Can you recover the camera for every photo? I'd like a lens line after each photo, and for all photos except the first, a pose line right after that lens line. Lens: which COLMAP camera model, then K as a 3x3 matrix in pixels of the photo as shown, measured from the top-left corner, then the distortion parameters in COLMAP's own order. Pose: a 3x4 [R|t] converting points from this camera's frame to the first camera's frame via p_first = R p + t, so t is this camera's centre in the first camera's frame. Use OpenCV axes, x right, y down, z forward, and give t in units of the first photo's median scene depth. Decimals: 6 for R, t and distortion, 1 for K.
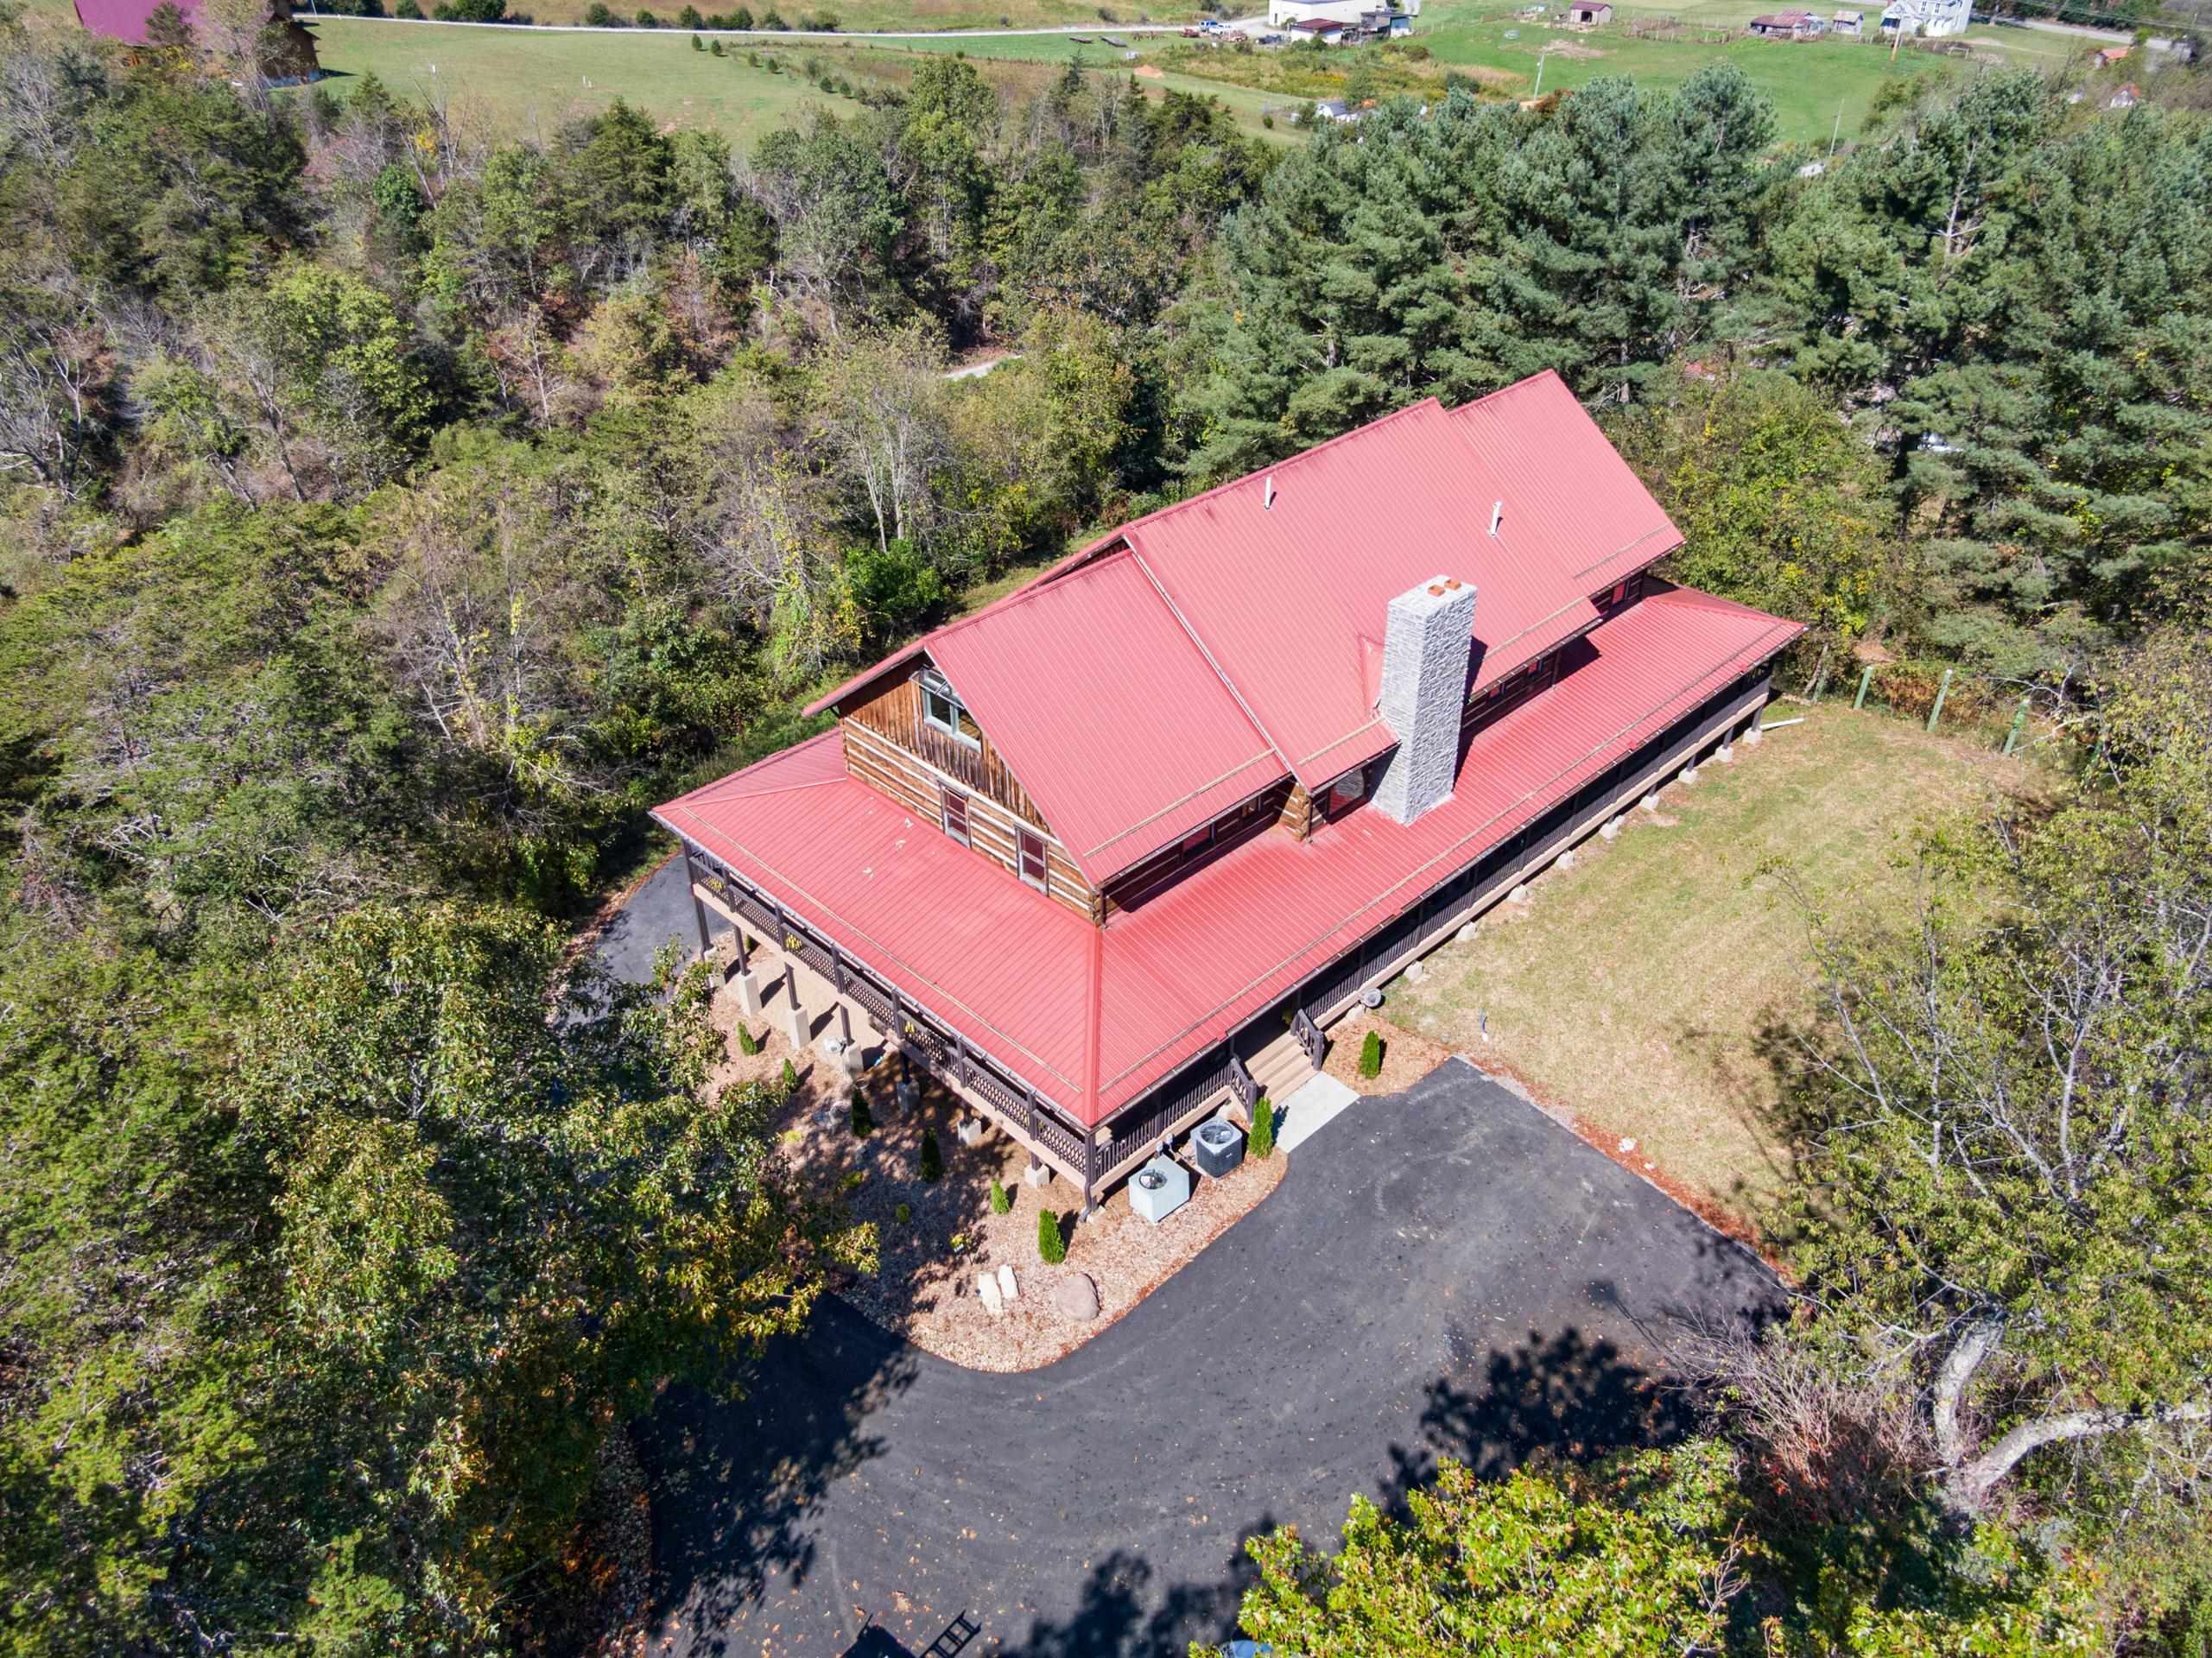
lens RADIAL K [[1612.6, 0, 1031.9], [0, 1612.6, 807.9], [0, 0, 1]] dist [0.020007, -0.033733]
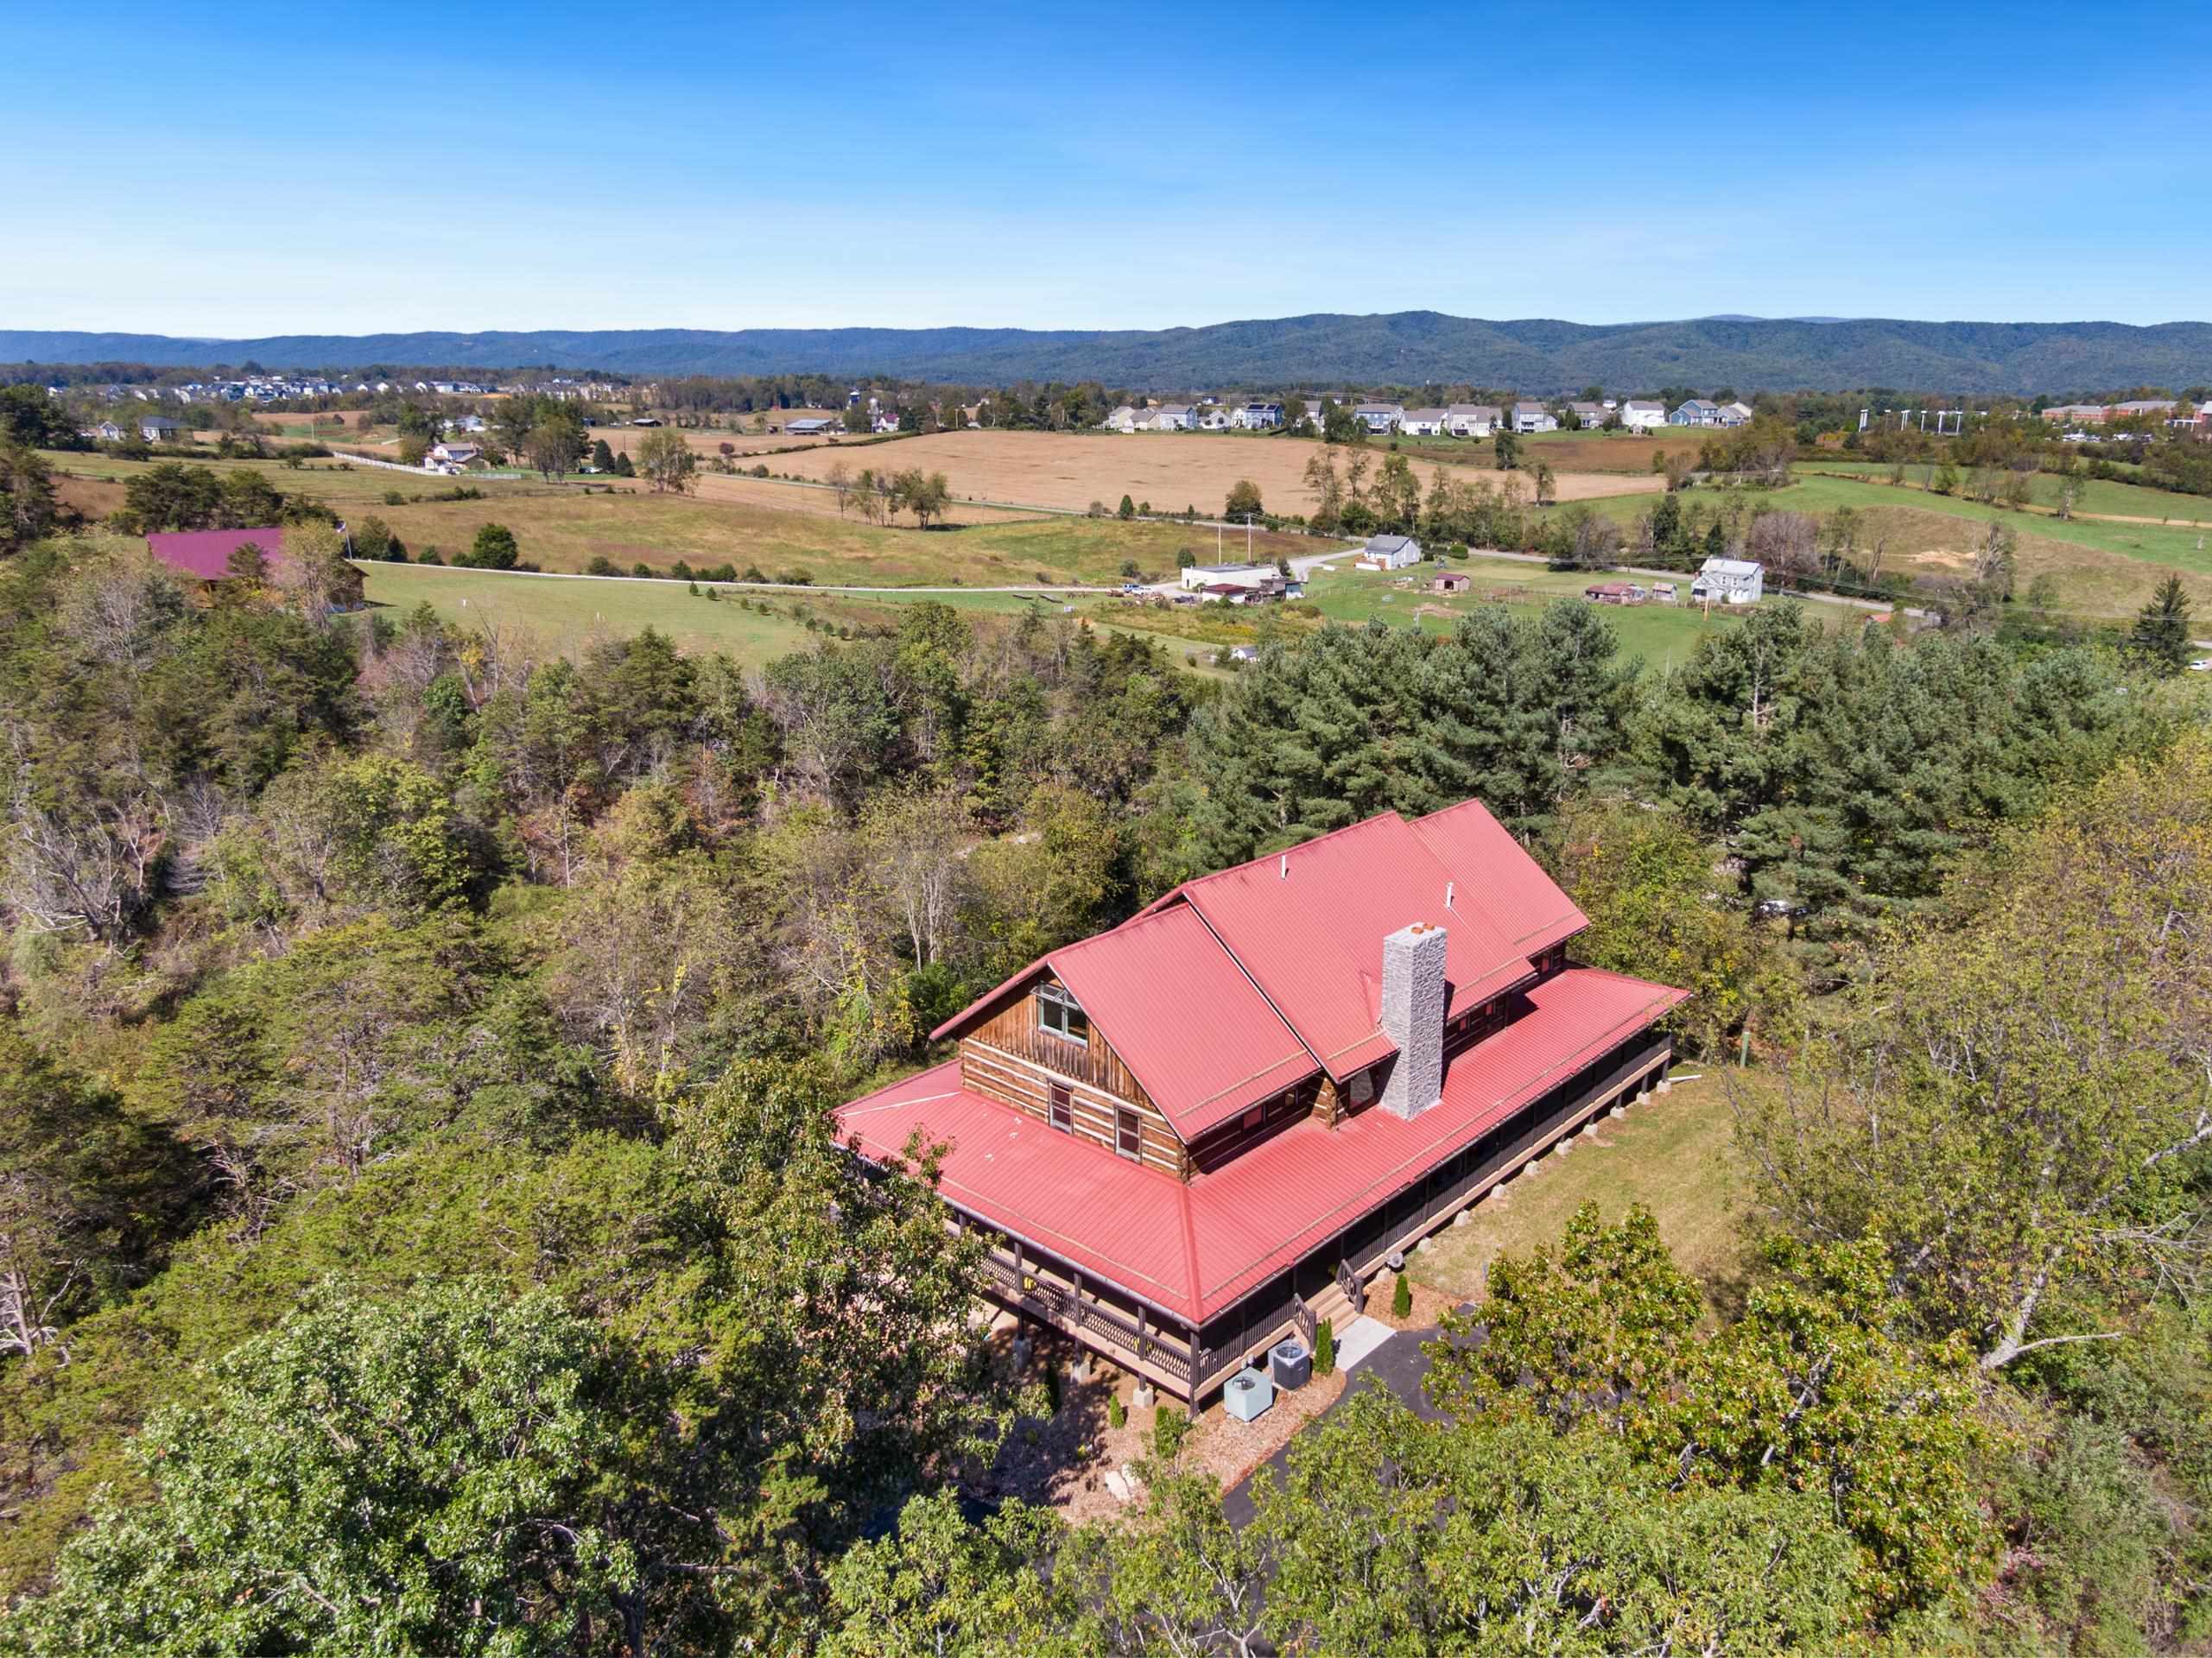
lens RADIAL K [[1589.7, 0, 1108.8], [0, 1589.7, 798.0], [0, 0, 1]] dist [0.092981, -0.179283]
pose [[0.995320, 0.004533, 0.096525, -0.074351], [0.026311, 0.948445, -0.315846, 0.095410], [-0.092981, 0.316908, 0.943888, -0.146683]]
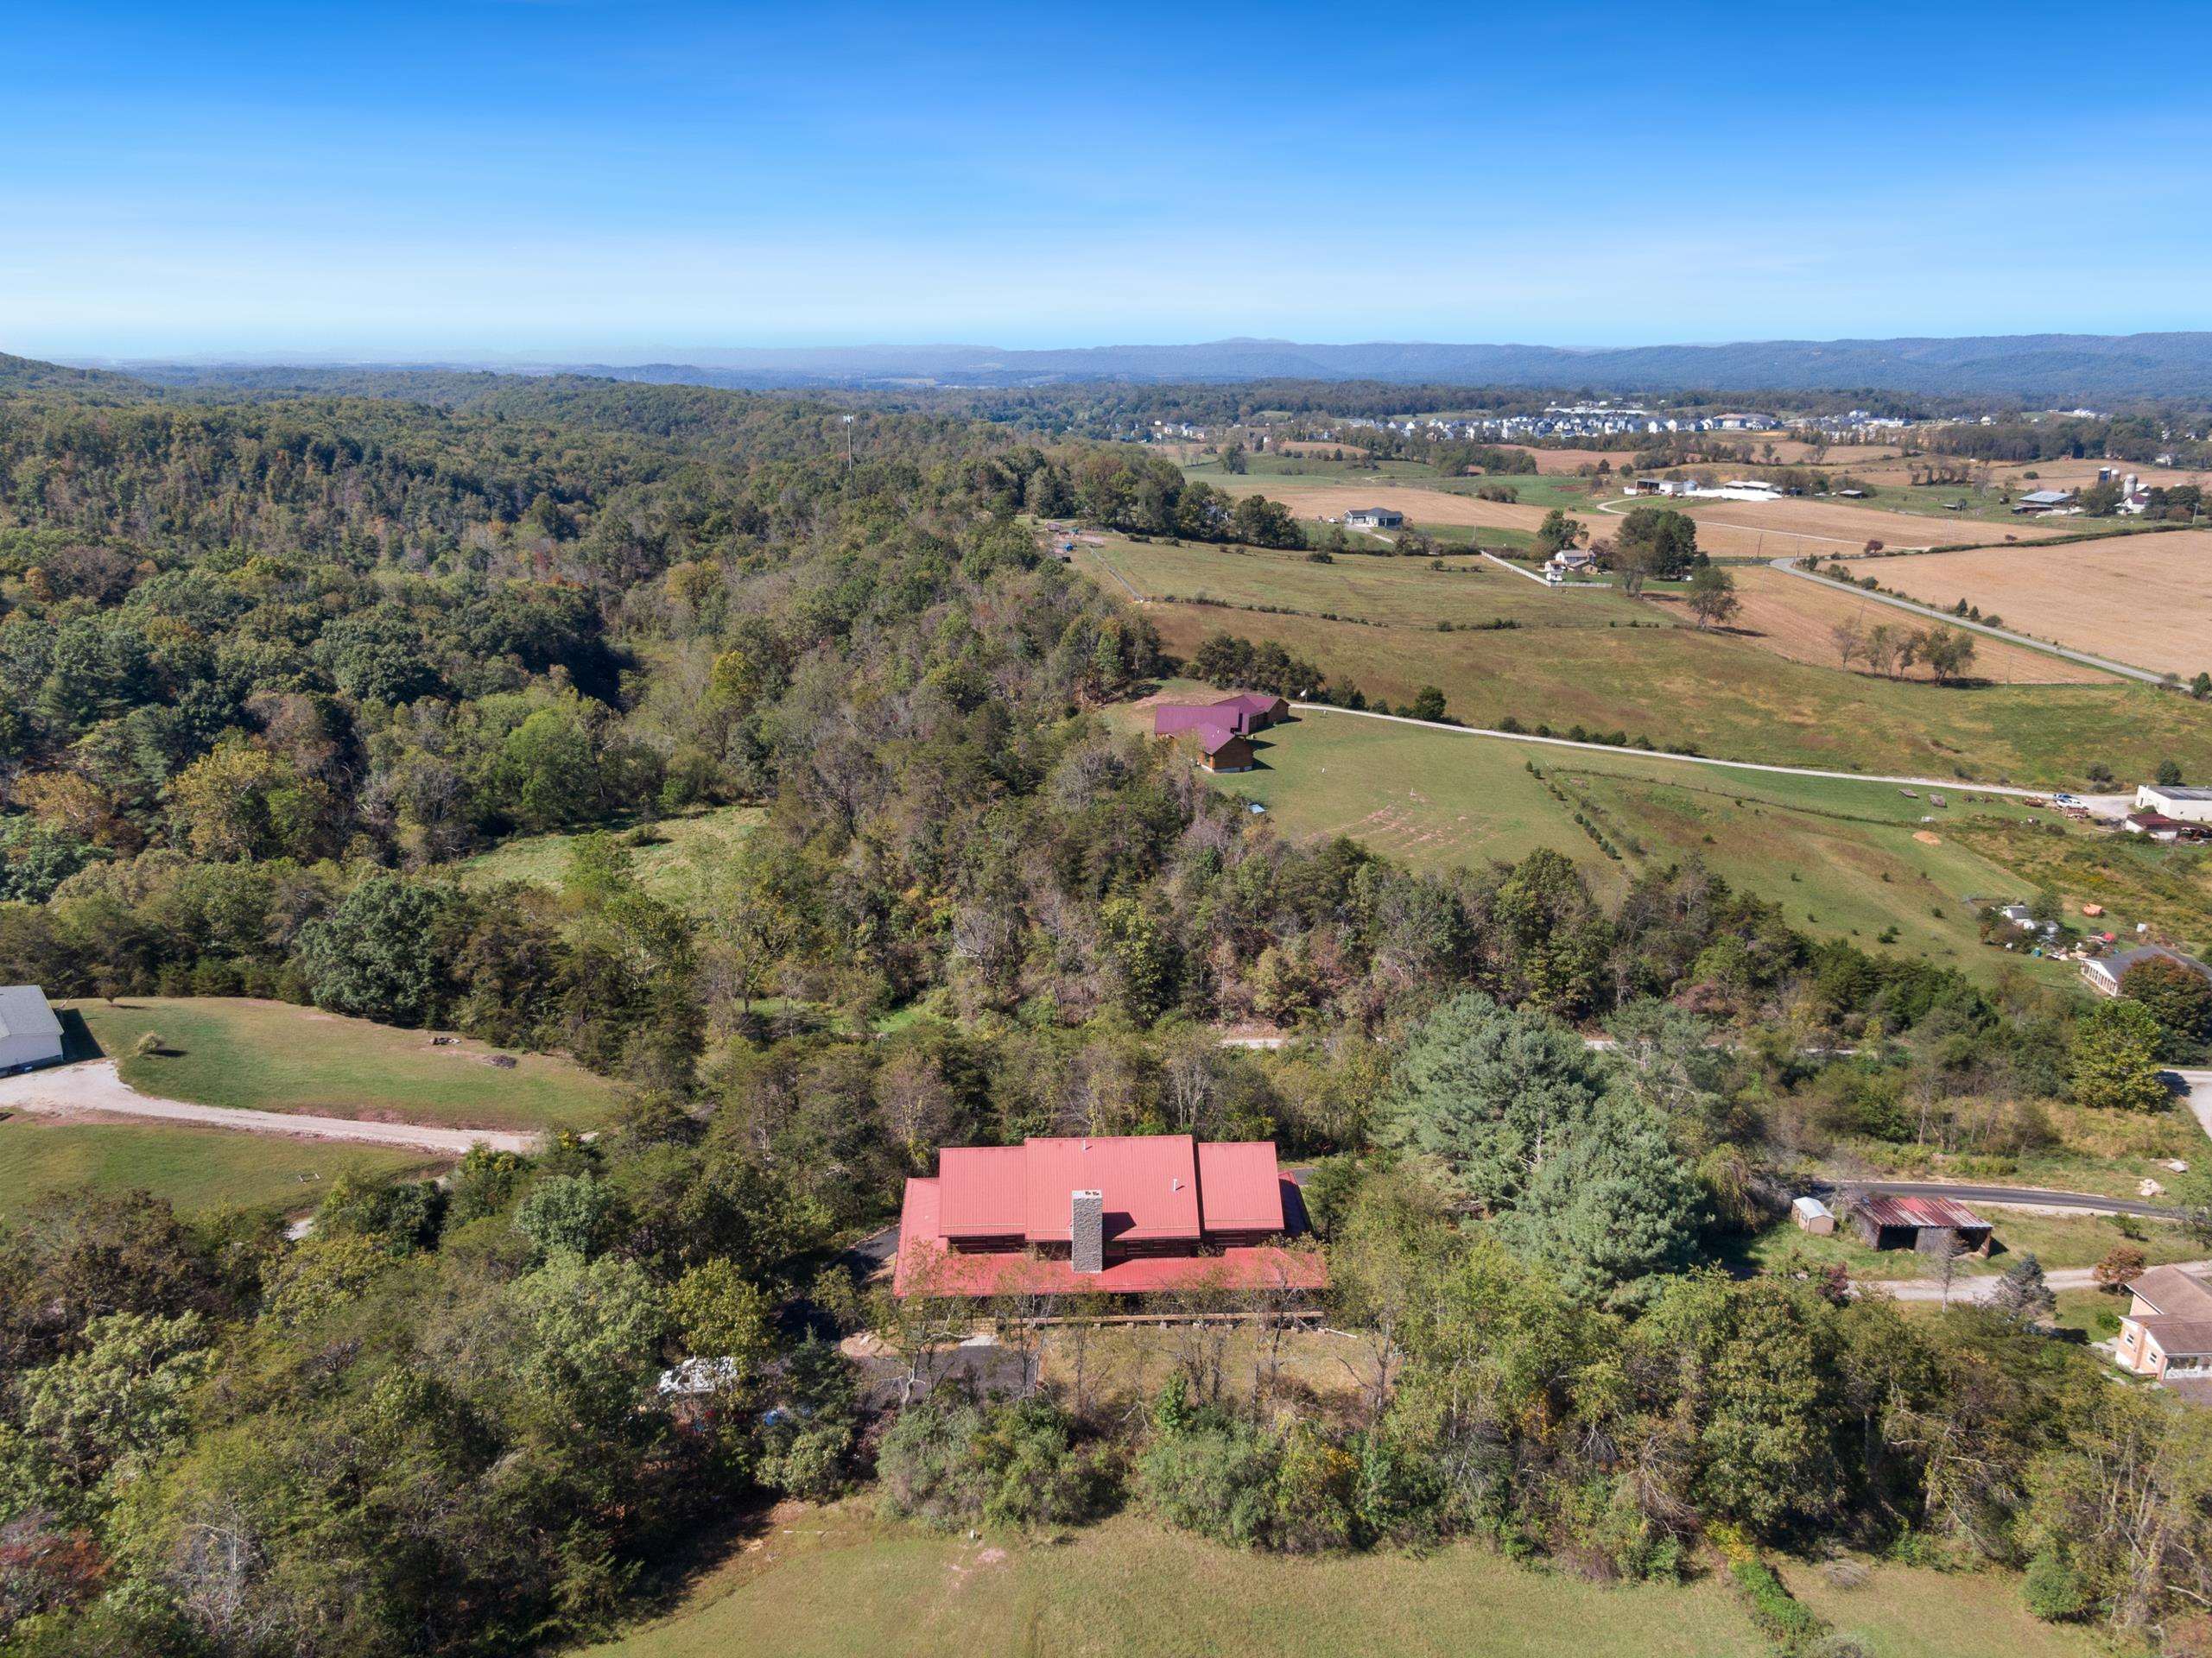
lens RADIAL K [[1539.3, 0, 1106.0], [0, 1539.3, 829.0], [0, 0, 1]] dist [0.033402, -0.044257]
pose [[0.775053, 0.206916, -0.597058, 1.041153], [-0.369299, 0.915032, -0.162282, -0.172204], [0.512748, 0.346270, 0.785612, -0.818039]]
